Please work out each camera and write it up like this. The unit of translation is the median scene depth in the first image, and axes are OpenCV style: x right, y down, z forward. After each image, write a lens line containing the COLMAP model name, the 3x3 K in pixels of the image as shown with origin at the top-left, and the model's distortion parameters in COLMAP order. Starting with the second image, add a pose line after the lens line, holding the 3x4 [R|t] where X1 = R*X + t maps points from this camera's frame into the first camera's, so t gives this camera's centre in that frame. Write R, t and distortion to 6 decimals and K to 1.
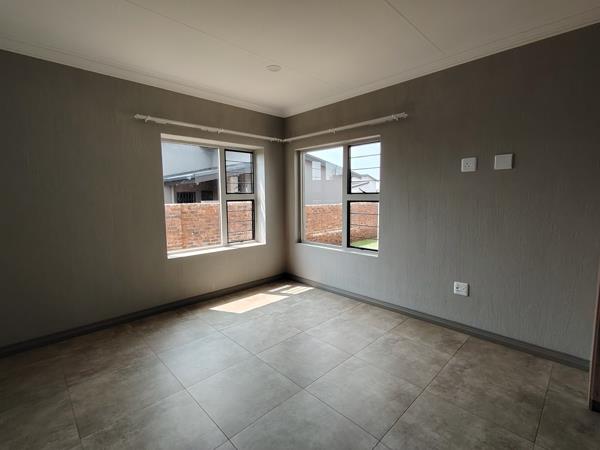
lens RADIAL K [[285.1, 0, 298.0], [0, 285.1, 223.2], [0, 0, 1]] dist [0.000355, 0.000099]
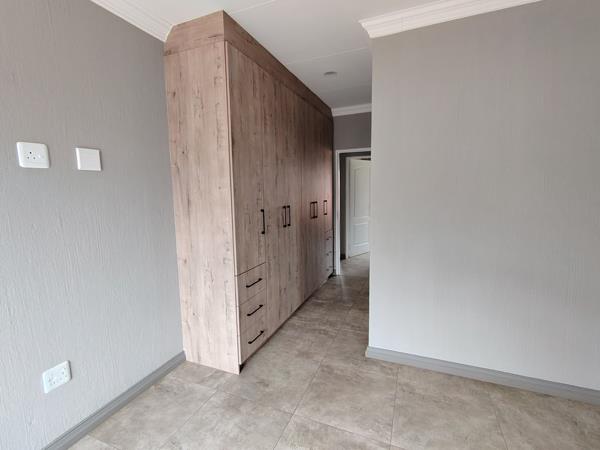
lens RADIAL K [[285.1, 0, 298.0], [0, 285.1, 223.2], [0, 0, 1]] dist [0.000355, 0.000099]
pose [[-0.390984, -0.094688, 0.915514, -0.115360], [0.113783, 0.982091, 0.150167, -0.112551], [-0.913337, 0.162883, -0.373208, 0.836344]]
